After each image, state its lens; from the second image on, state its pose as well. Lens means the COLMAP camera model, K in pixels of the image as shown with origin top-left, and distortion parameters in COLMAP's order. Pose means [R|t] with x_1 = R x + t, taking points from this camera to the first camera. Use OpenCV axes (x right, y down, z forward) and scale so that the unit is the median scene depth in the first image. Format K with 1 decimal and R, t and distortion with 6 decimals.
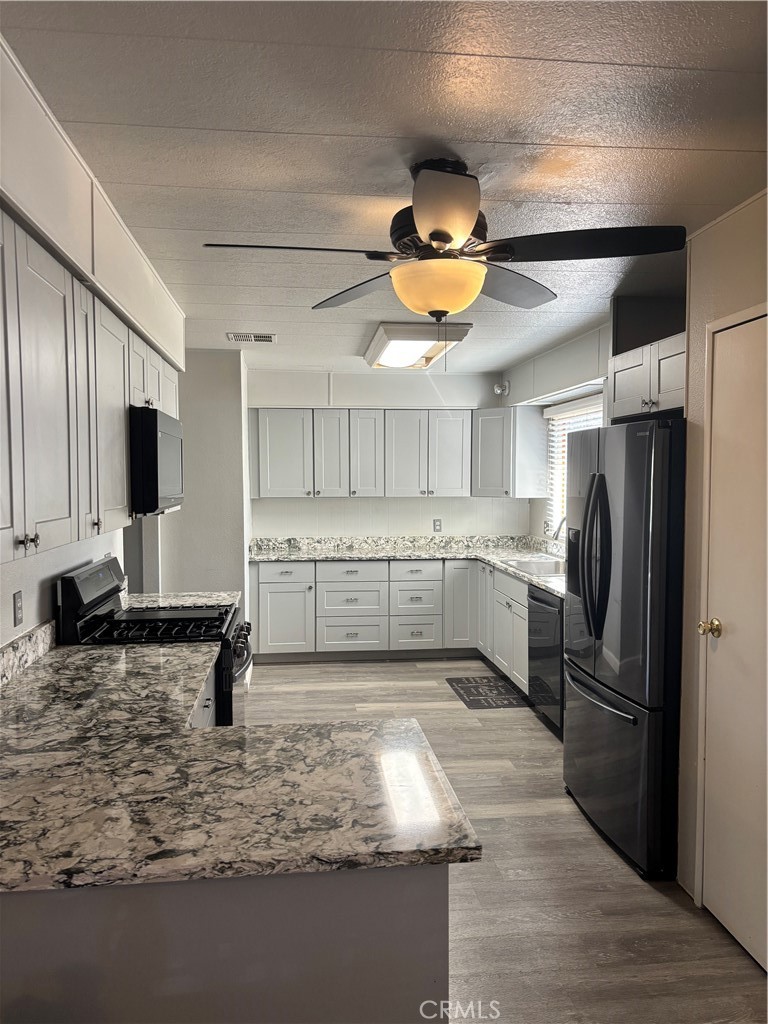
lens RADIAL K [[777.0, 0, 382.9], [0, 777.0, 513.5], [0, 0, 1]] dist [0.053887, -0.054182]
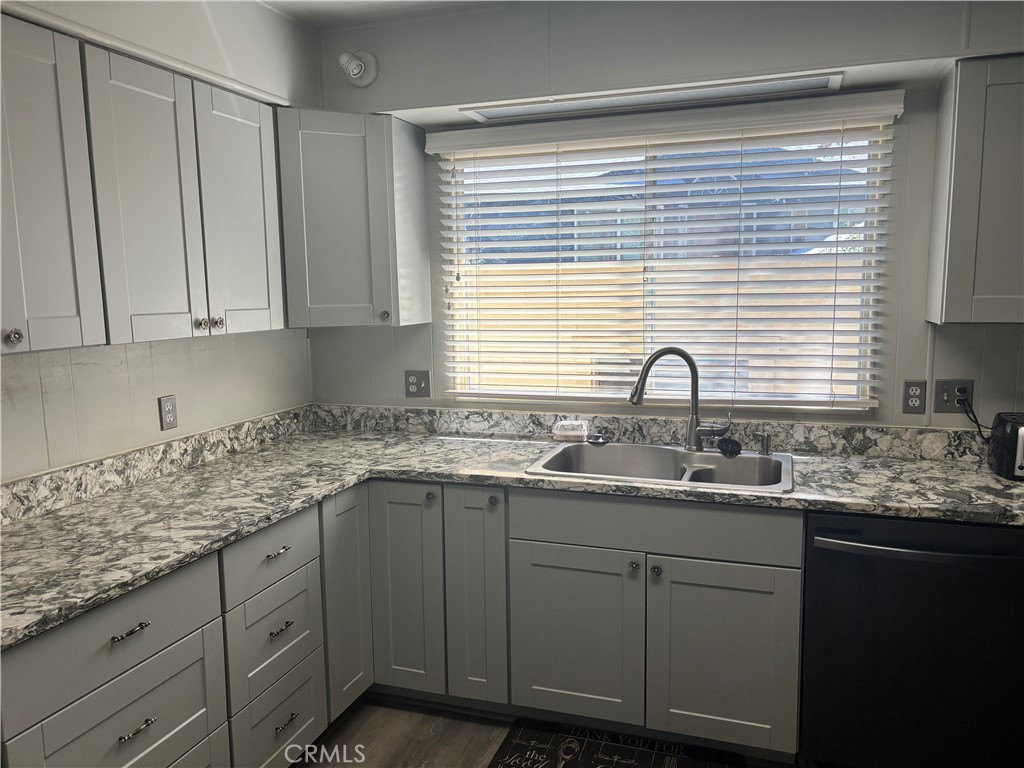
lens RADIAL K [[777.0, 0, 520.5], [0, 777.0, 390.4], [0, 0, 1]] dist [0.053887, -0.054182]
pose [[0.413460, -0.124892, 0.901916, -0.205455], [0.057684, 0.992151, 0.110944, -0.028088], [-0.908693, 0.006155, 0.417420, 0.725156]]
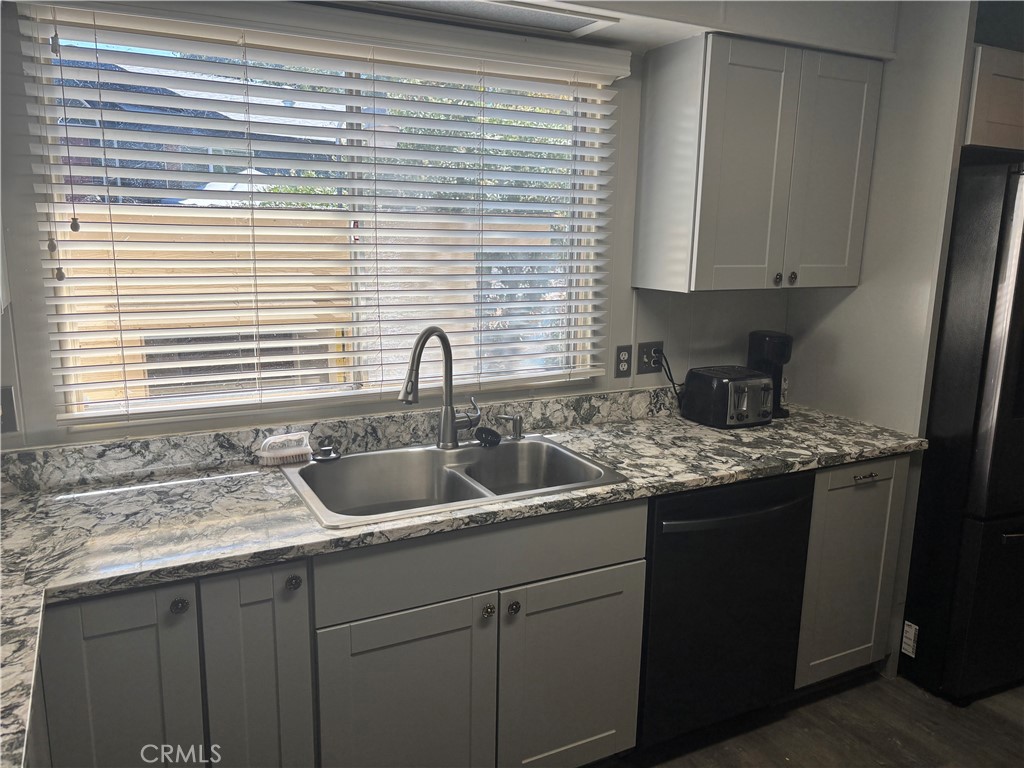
lens RADIAL K [[777.0, 0, 517.2], [0, 777.0, 379.5], [0, 0, 1]] dist [0.053887, -0.054182]
pose [[-0.378703, -0.174755, 0.908870, -0.129588], [0.028774, 0.979314, 0.200289, -0.041012], [-0.925071, 0.102001, -0.365841, 0.884139]]
